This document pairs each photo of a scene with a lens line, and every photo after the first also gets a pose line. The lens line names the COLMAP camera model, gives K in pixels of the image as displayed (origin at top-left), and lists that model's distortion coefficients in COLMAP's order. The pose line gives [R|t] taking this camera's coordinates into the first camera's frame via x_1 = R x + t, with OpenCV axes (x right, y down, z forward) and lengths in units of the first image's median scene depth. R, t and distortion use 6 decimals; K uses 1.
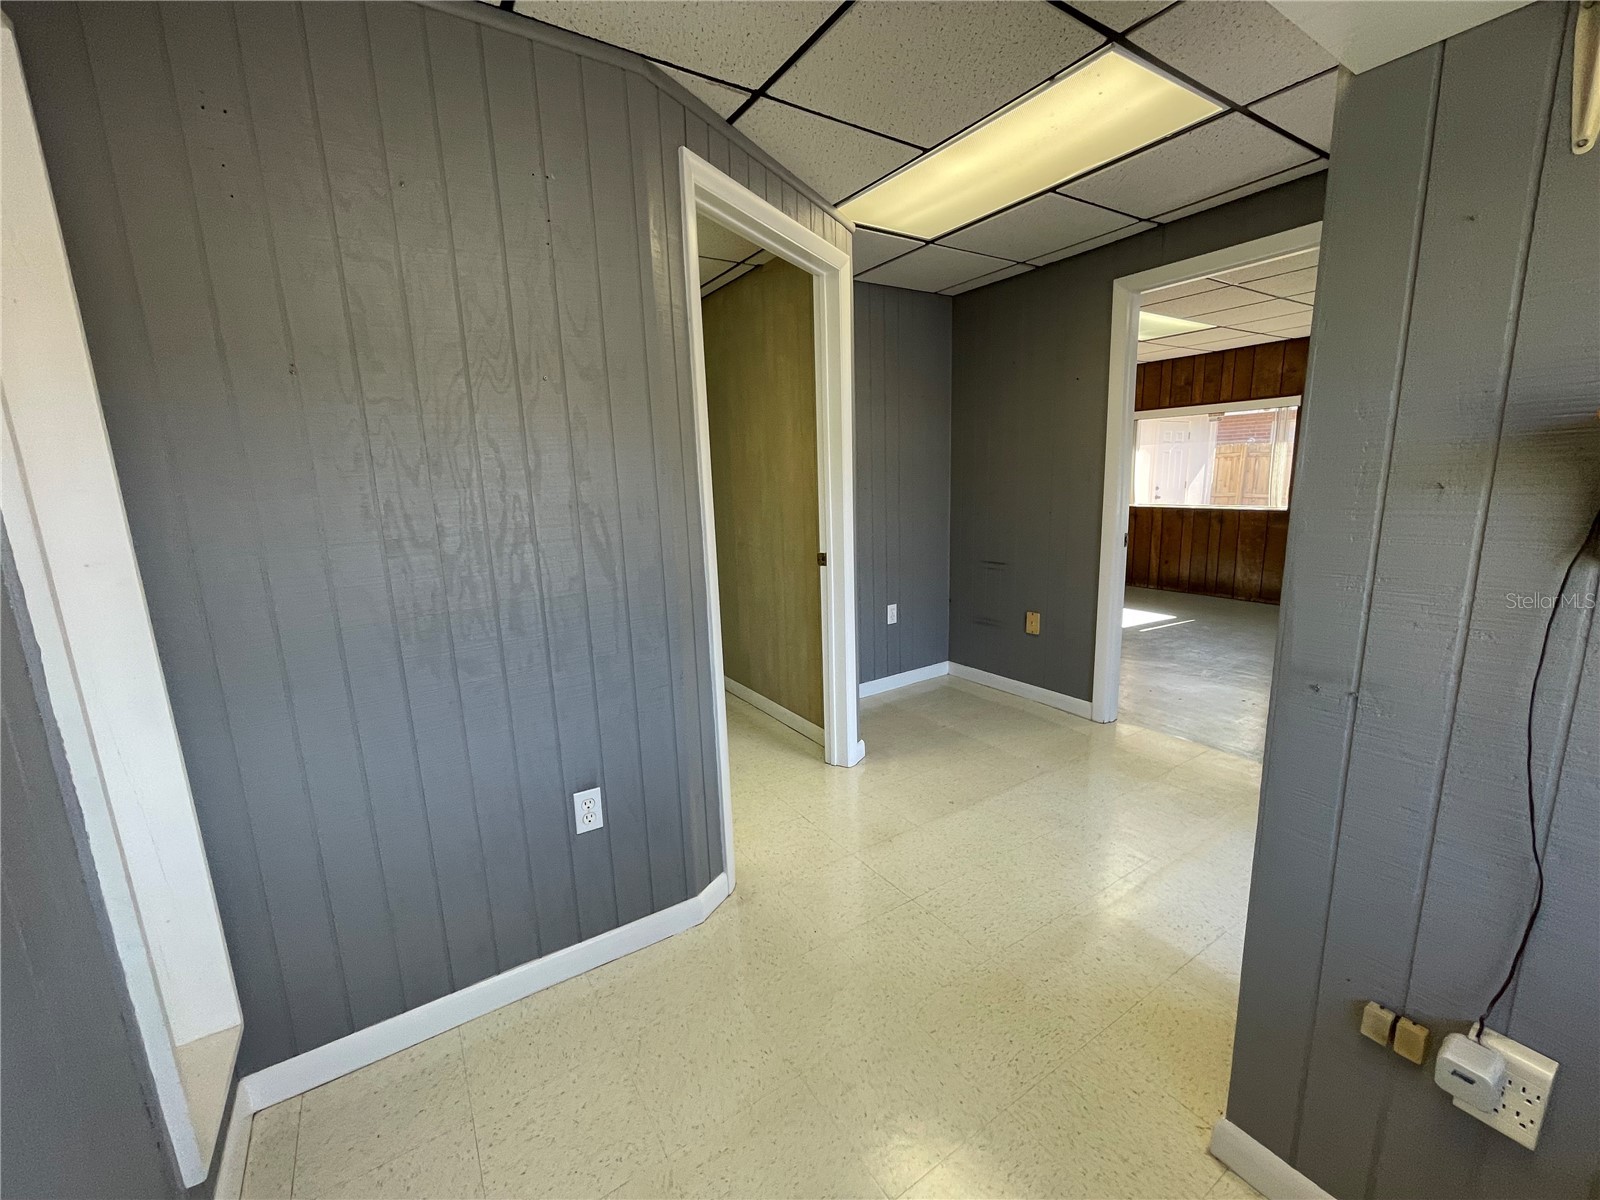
lens RADIAL K [[651.9, 0, 797.9], [0, 651.9, 599.7], [0, 0, 1]] dist [-0.006496, 0.001263]
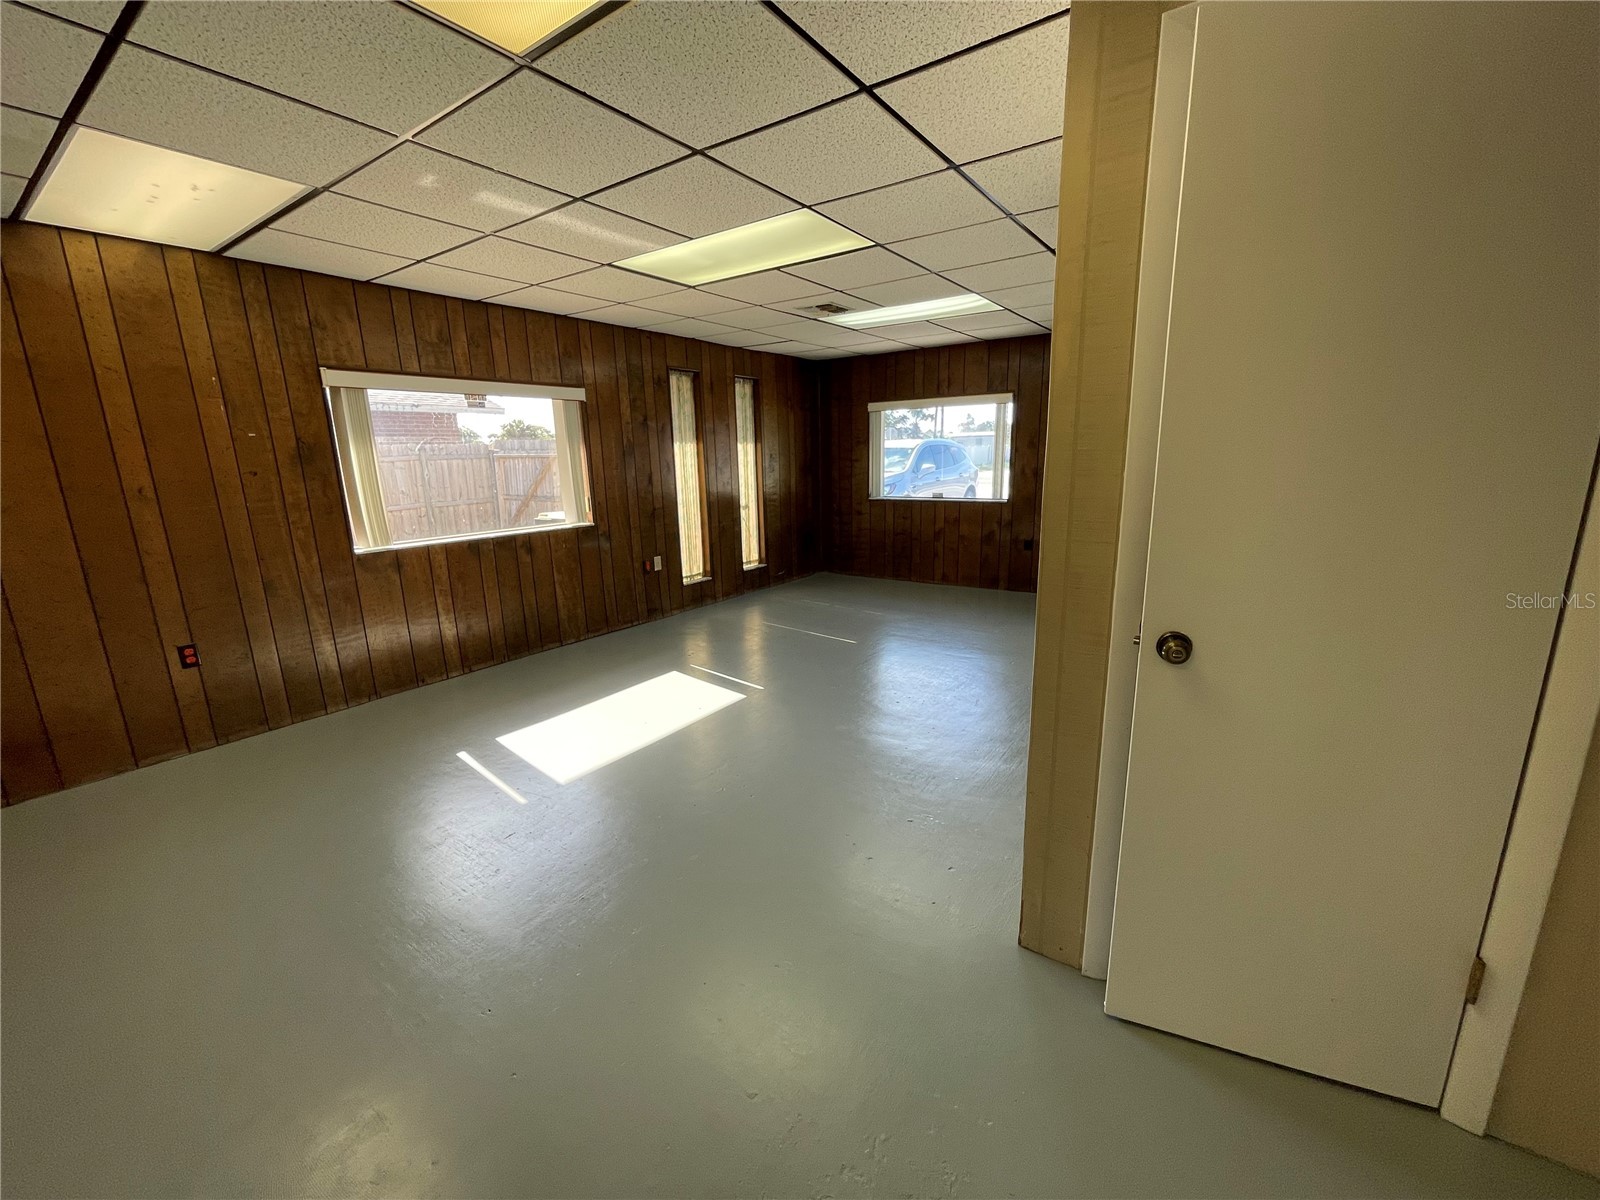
lens RADIAL K [[651.9, 0, 797.6], [0, 651.9, 603.4], [0, 0, 1]] dist [-0.006496, 0.001263]
pose [[-0.369933, -0.166916, 0.913941, -0.125816], [0.215081, 0.941618, 0.259028, -0.186059], [-0.903820, 0.292394, -0.312435, 0.966146]]
